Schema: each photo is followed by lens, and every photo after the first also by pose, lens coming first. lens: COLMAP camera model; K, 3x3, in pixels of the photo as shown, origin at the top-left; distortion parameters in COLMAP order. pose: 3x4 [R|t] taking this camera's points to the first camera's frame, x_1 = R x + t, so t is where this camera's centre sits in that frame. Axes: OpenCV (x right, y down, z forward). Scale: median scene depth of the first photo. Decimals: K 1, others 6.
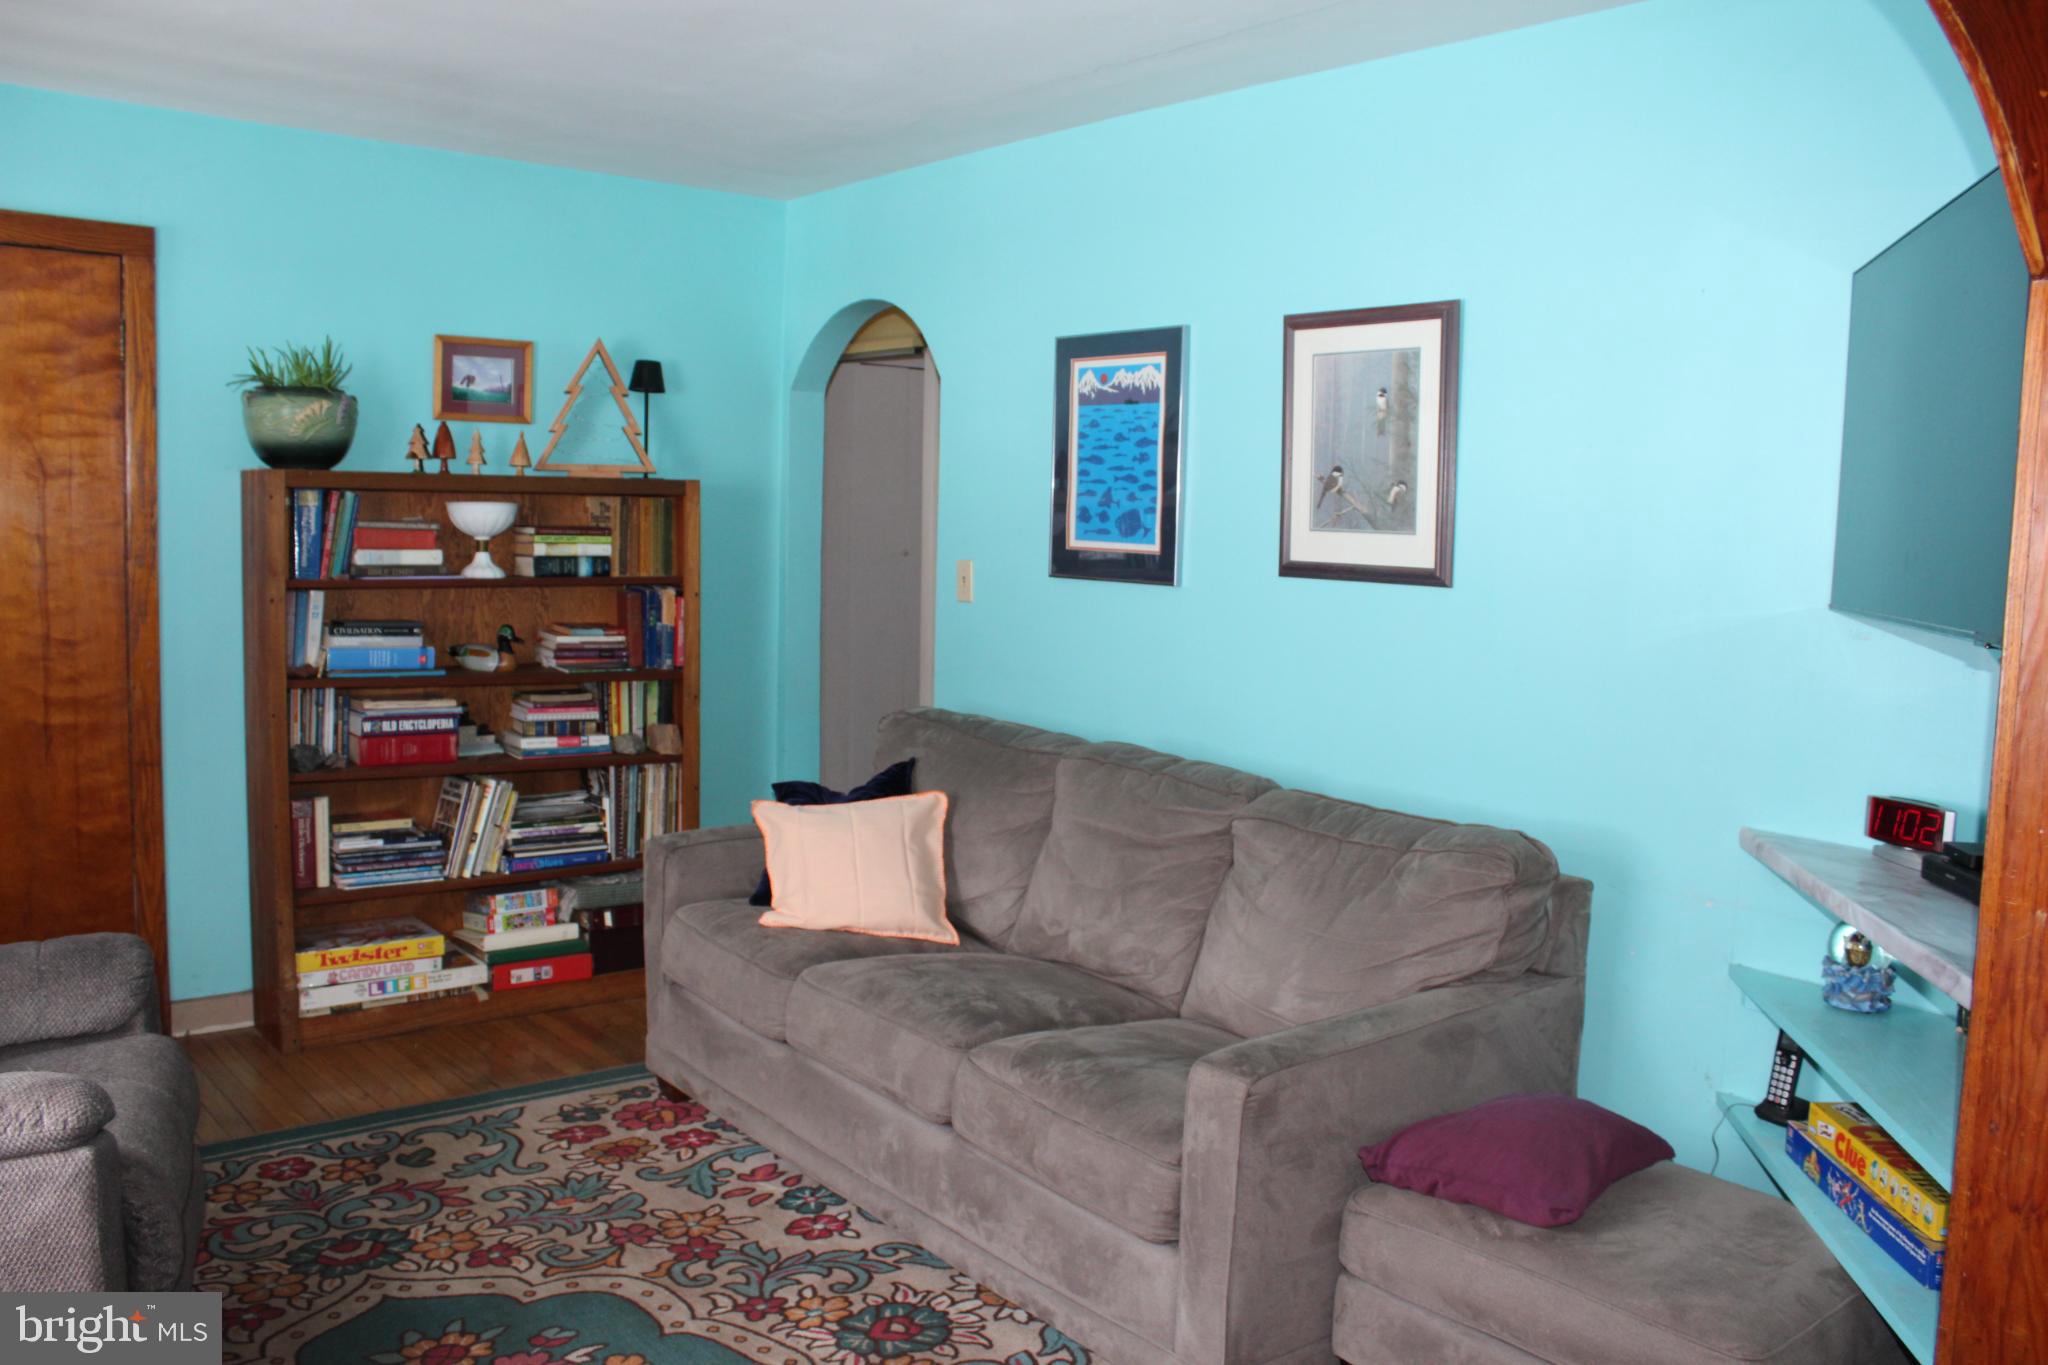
lens RADIAL K [[1672.8, 0, 1017.1], [0, 1672.8, 683.9], [0, 0, 1]] dist [-0.170509, 0.153545]
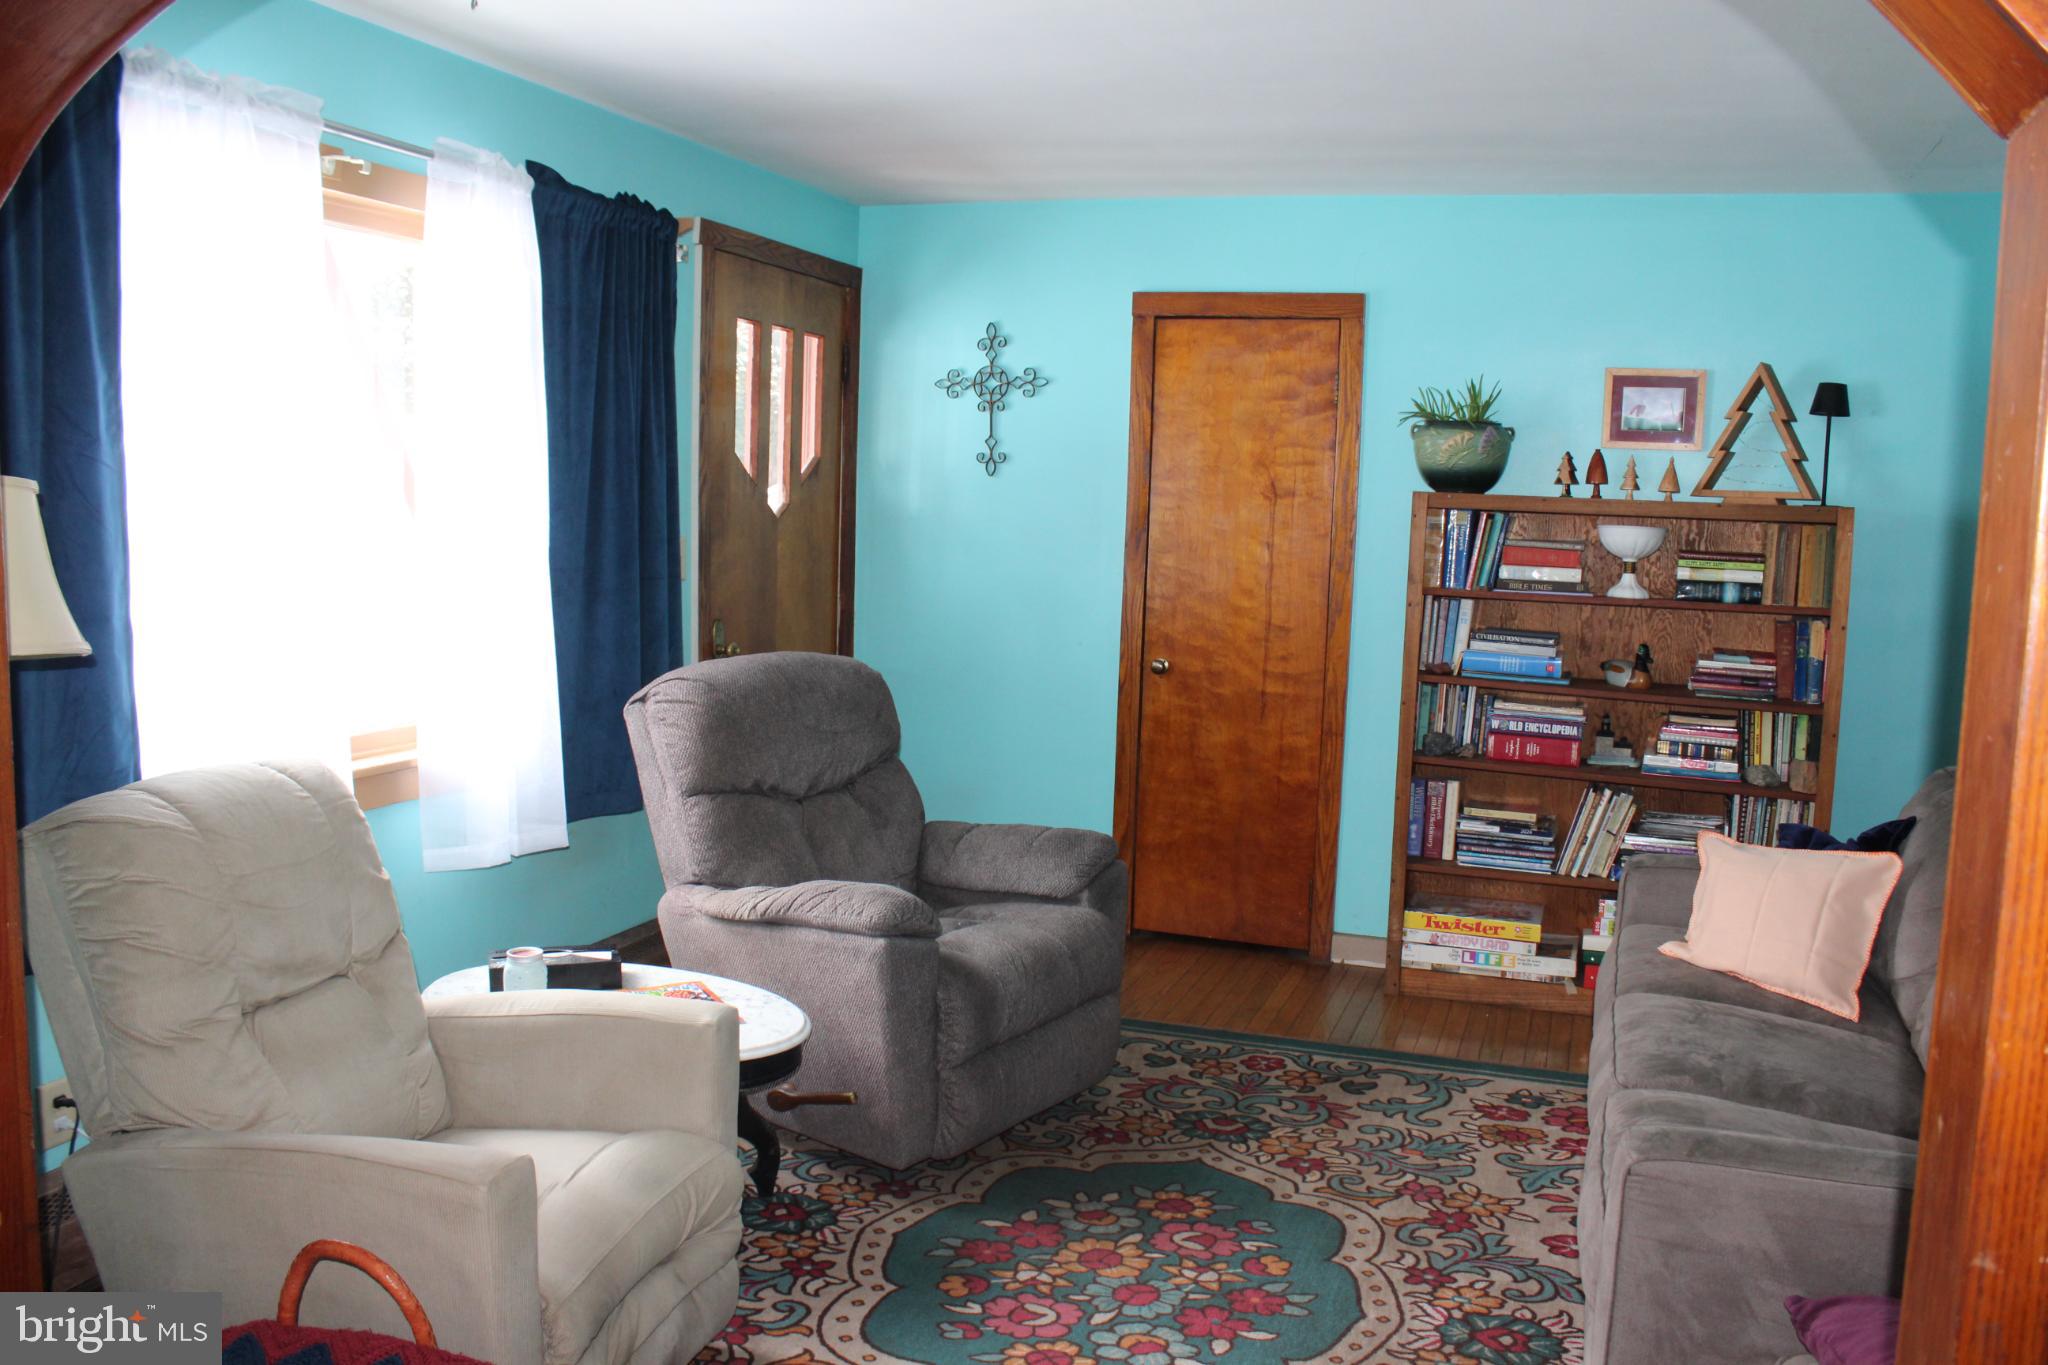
lens RADIAL K [[1672.8, 0, 1017.1], [0, 1672.8, 683.9], [0, 0, 1]] dist [-0.170509, 0.153545]
pose [[0.526451, 0.085002, -0.845946, 0.402823], [-0.102762, 0.994057, 0.035934, -0.008171], [0.843972, 0.068014, 0.532057, 0.133098]]
